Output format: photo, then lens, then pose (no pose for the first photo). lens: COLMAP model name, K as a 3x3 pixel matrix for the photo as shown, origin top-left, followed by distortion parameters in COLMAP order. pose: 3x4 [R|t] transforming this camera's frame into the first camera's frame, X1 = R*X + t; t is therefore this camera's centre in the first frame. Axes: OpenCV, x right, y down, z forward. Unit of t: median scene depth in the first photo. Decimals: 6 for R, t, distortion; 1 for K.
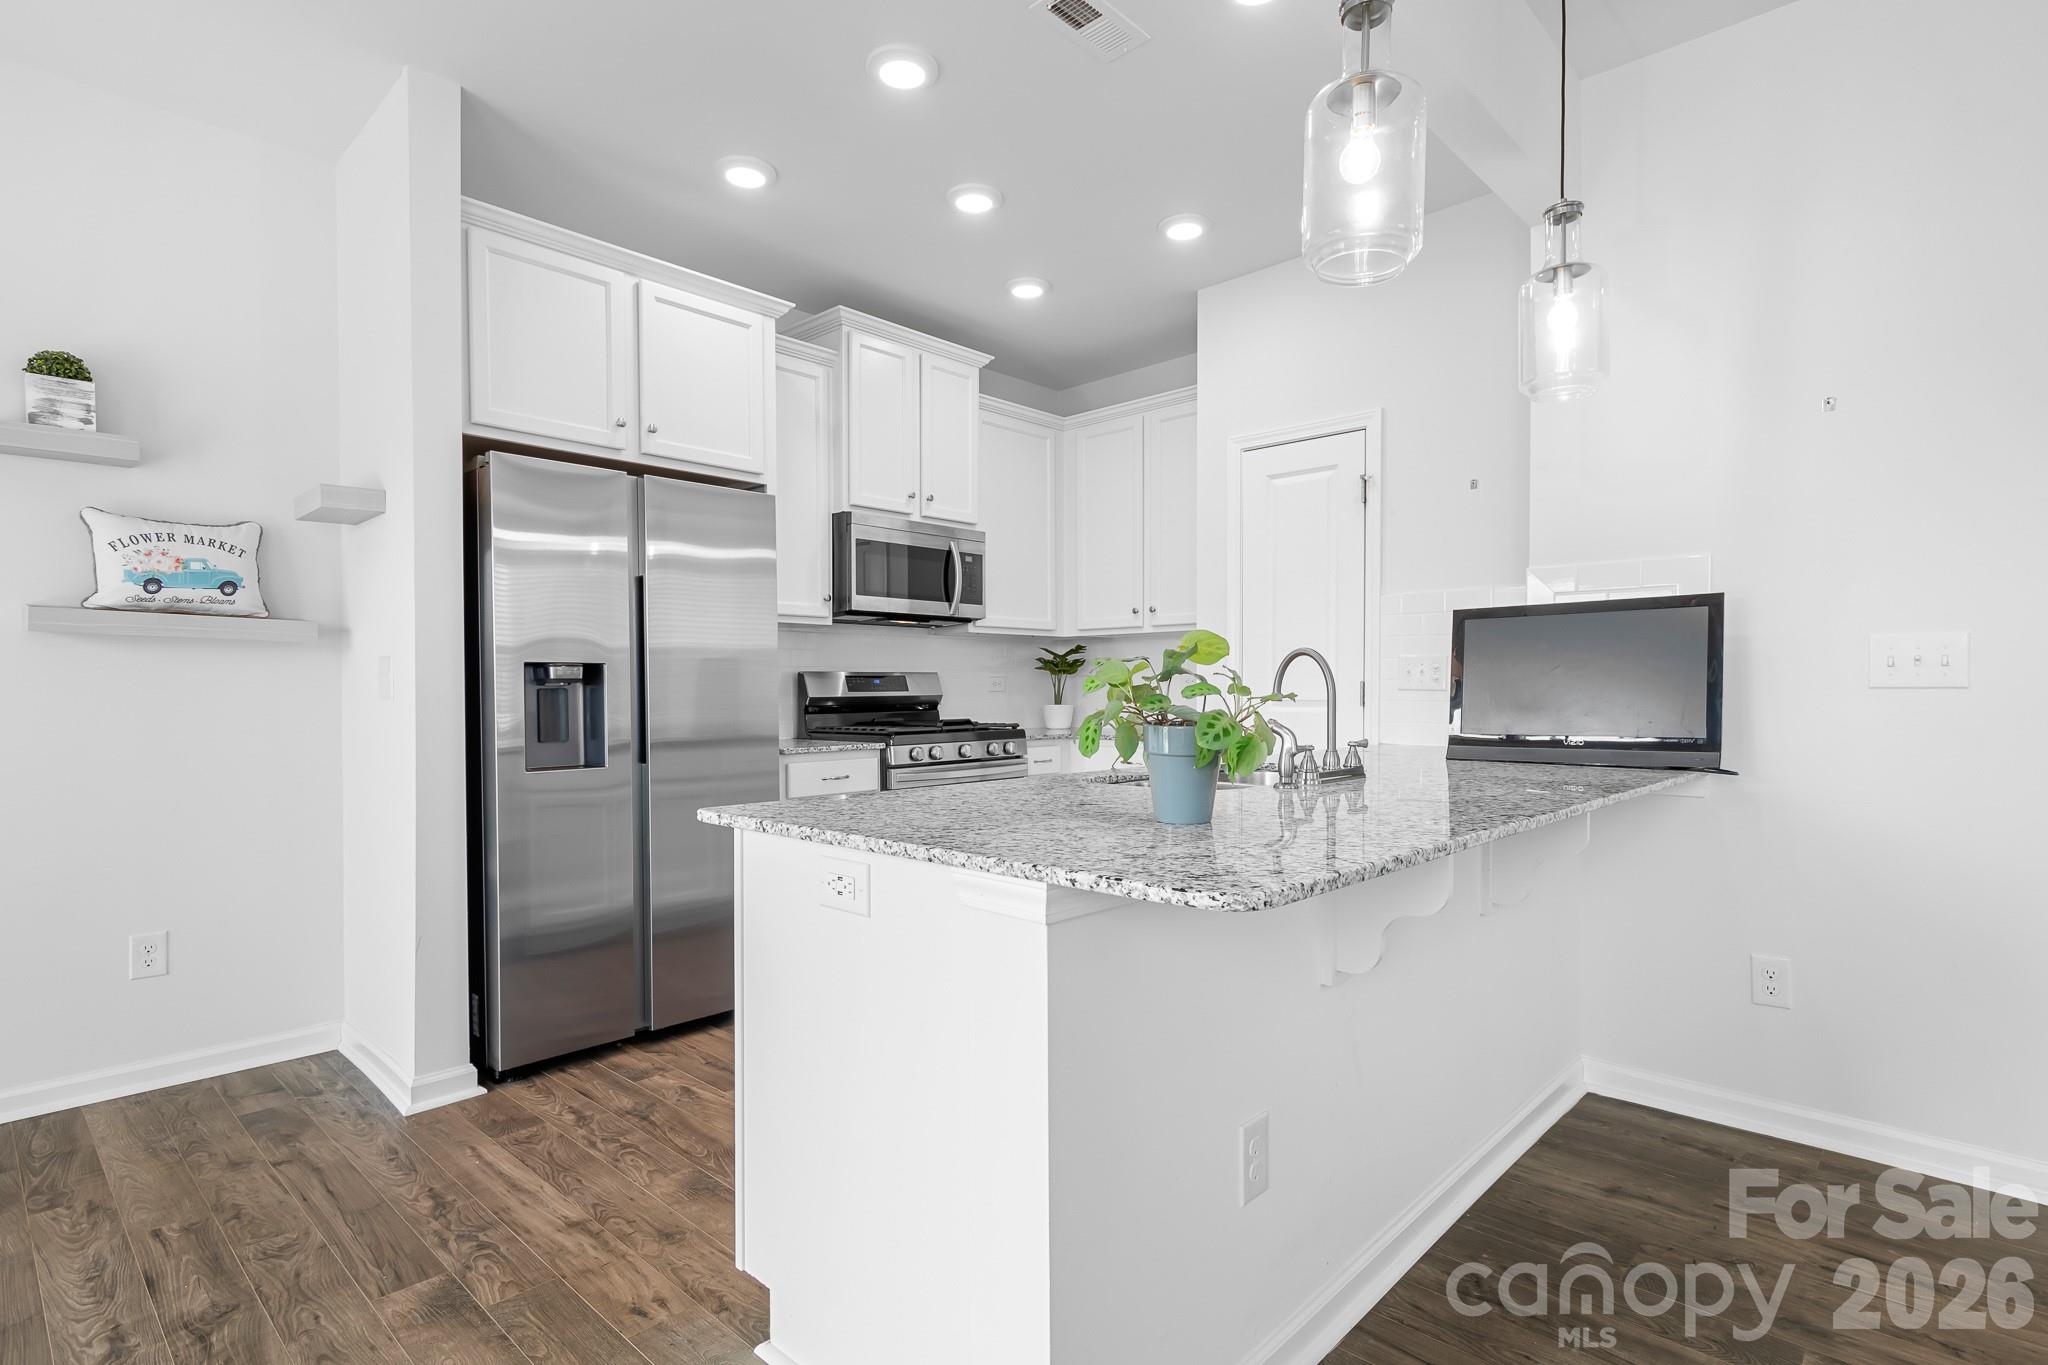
lens RADIAL K [[1021.4, 0, 1026.8], [0, 1021.4, 697.1], [0, 0, 1]] dist [0.015321, -0.001112]
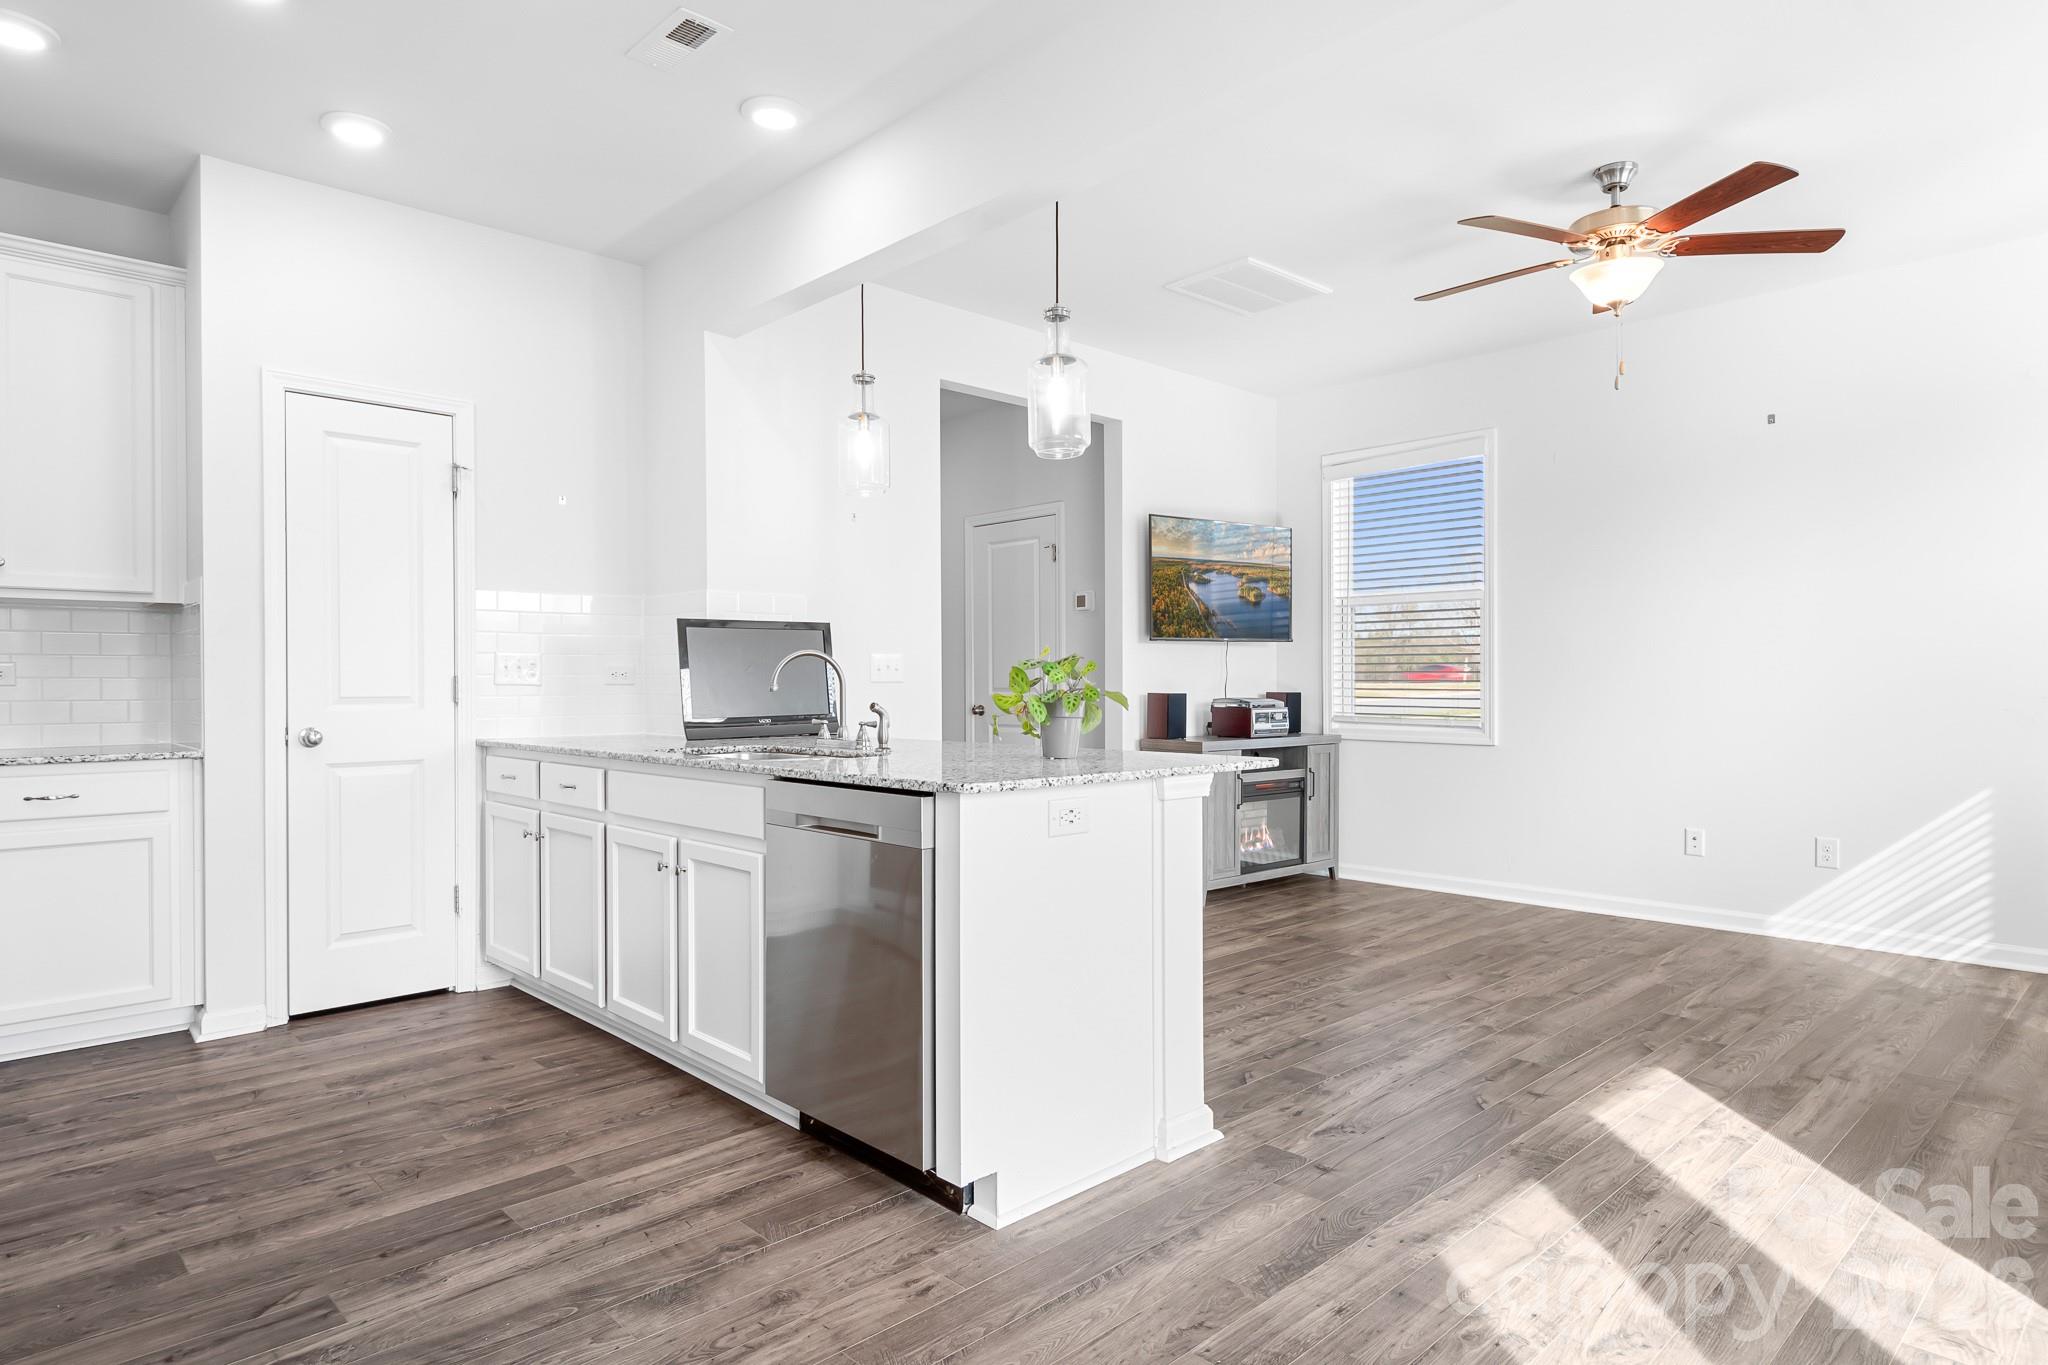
lens RADIAL K [[1150.5, 0, 1024.0], [0, 1150.5, 682.5], [0, 0, 1]] dist [0.034768, -0.030368]
pose [[0.051084, 0.004065, 0.998686, -0.740117], [0.013029, 0.999904, -0.004736, 0.002466], [-0.998609, 0.013253, 0.051026, 0.408687]]
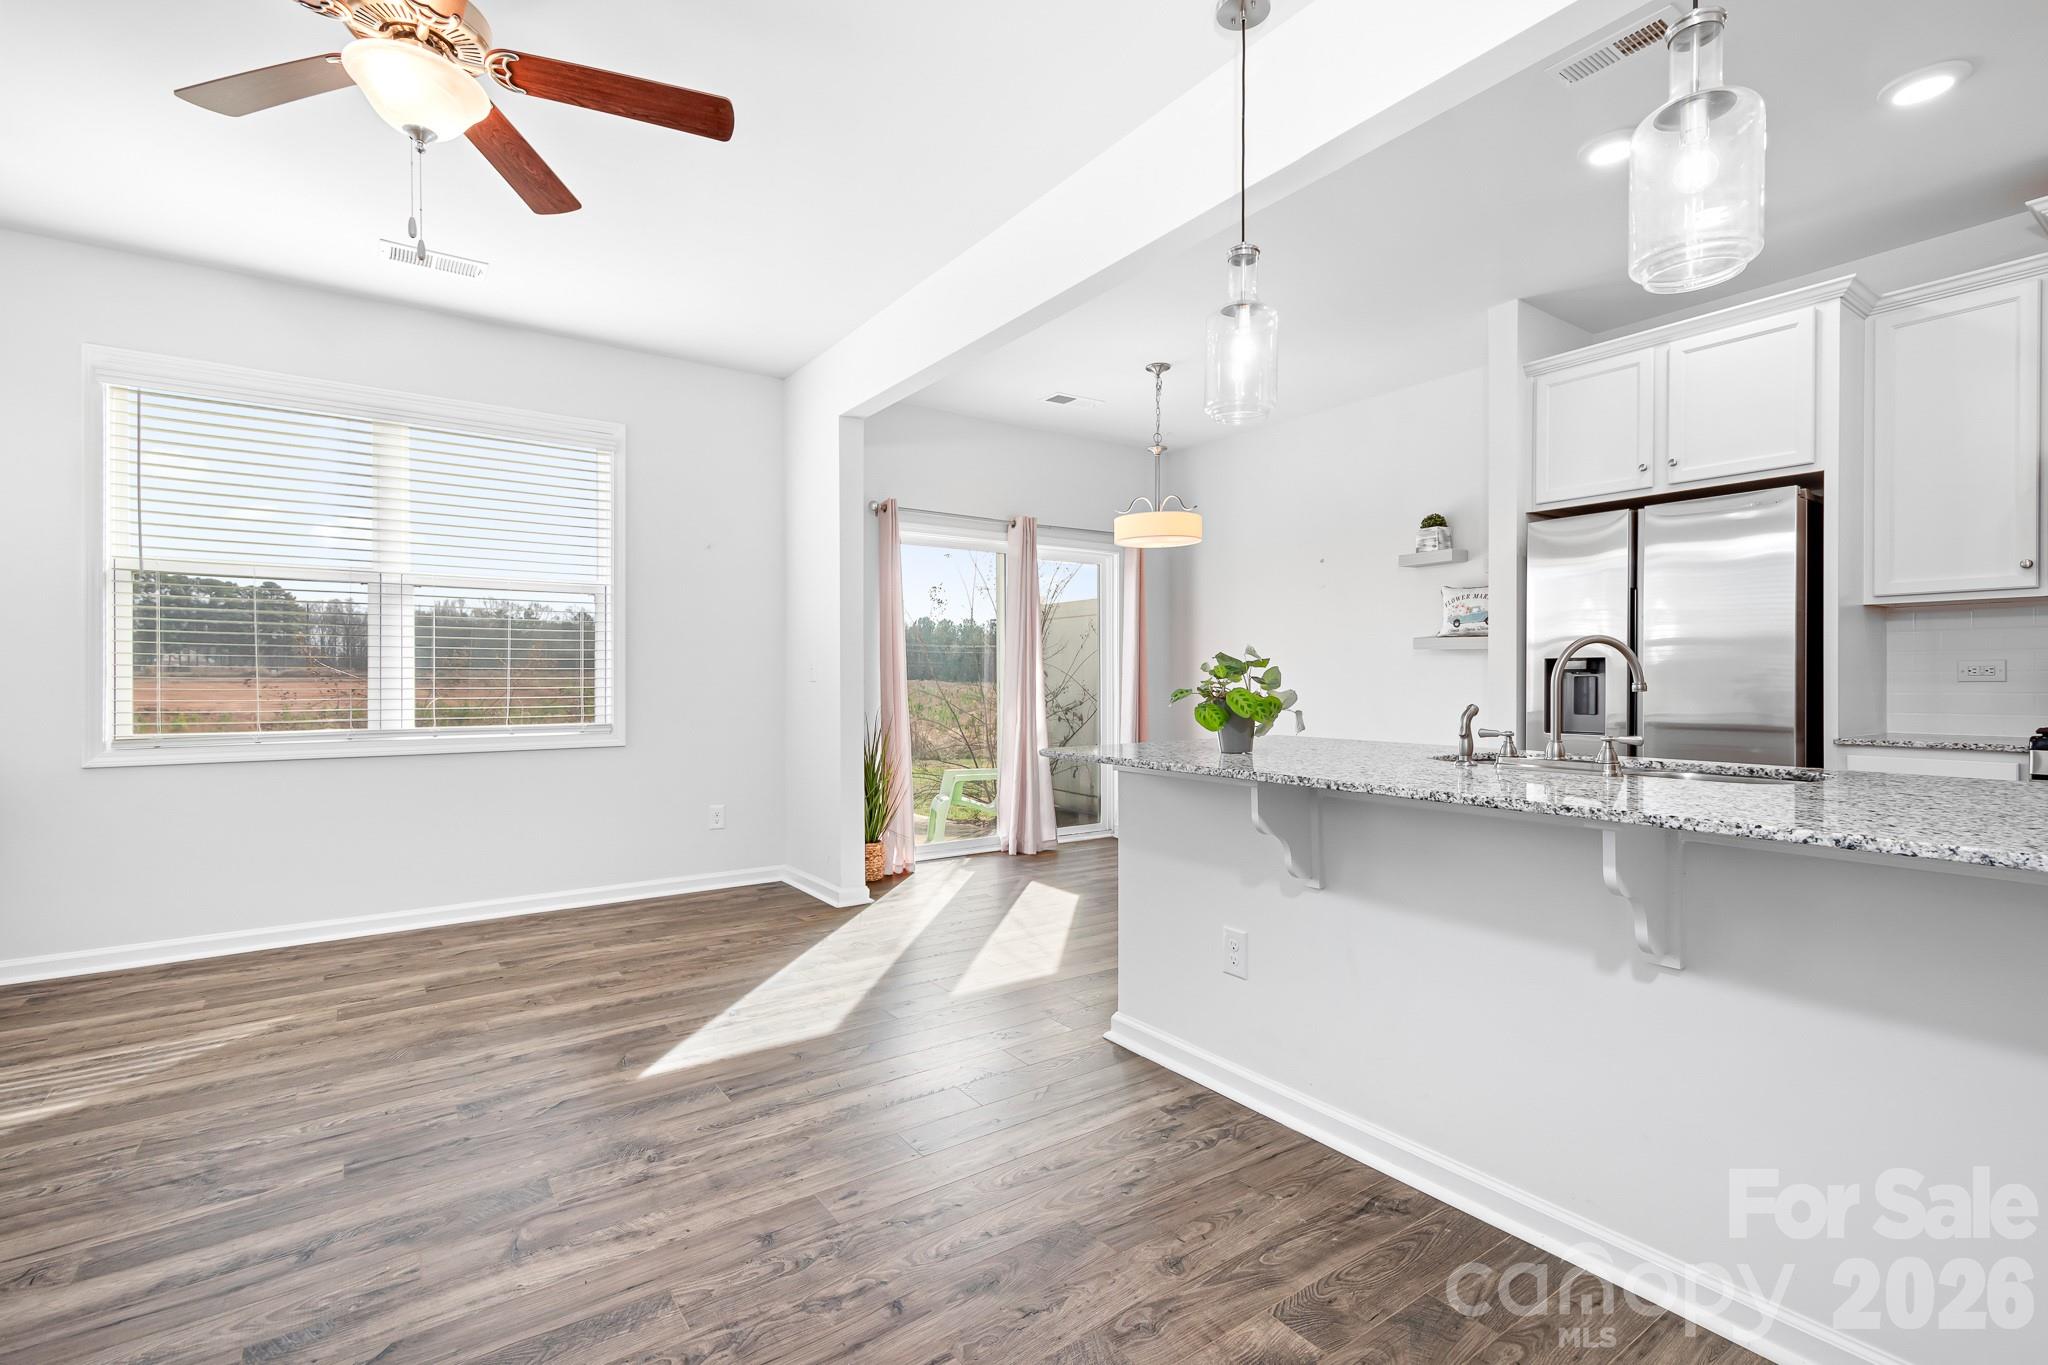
lens RADIAL K [[928.9, 0, 1027.4], [0, 928.9, 680.8], [0, 0, 1]] dist [0.027847, -0.009400]
pose [[-0.191732, 0.007183, -0.981421, 0.771899], [-0.006447, 0.999942, 0.008578, -0.006981], [0.981426, 0.007972, -0.191675, 0.407309]]
